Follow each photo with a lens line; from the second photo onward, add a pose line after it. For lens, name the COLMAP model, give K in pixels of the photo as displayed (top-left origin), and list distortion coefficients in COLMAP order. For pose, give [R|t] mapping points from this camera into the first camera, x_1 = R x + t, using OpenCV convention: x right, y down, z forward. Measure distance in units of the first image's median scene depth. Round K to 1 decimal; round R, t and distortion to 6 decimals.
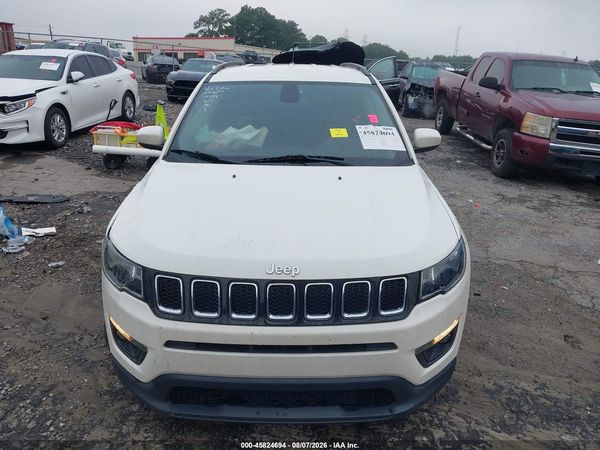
lens RADIAL K [[468.1, 0, 299.1], [0, 468.1, 217.0], [0, 0, 1]] dist [0.016731, -0.011504]
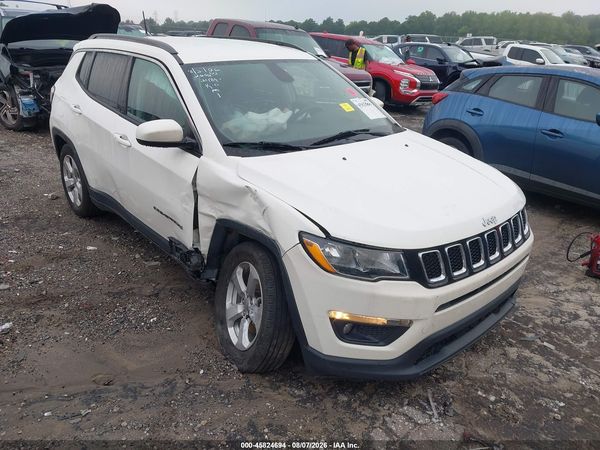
lens RADIAL K [[468.1, 0, 299.1], [0, 468.1, 217.0], [0, 0, 1]] dist [0.016731, -0.011504]
pose [[0.790998, -0.227713, 0.567863, -0.669618], [0.190490, 0.973685, 0.125107, -0.088938], [-0.581408, 0.009213, 0.813560, 0.185524]]
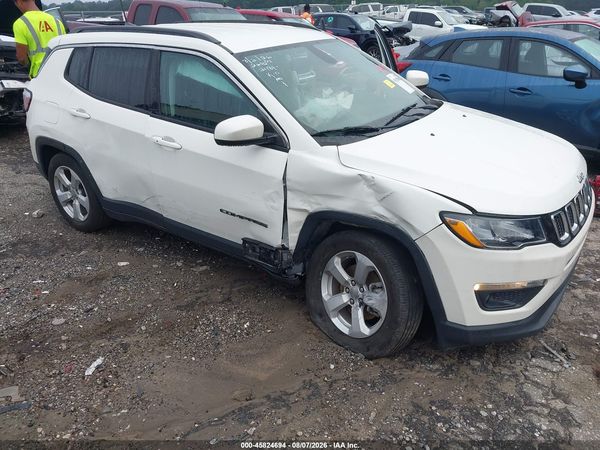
lens RADIAL K [[468.1, 0, 299.1], [0, 468.1, 217.0], [0, 0, 1]] dist [0.016731, -0.011504]
pose [[0.626884, -0.358342, 0.691814, -0.910318], [0.291632, 0.931324, 0.218141, -0.192871], [-0.722473, 0.065006, 0.688337, 0.425626]]
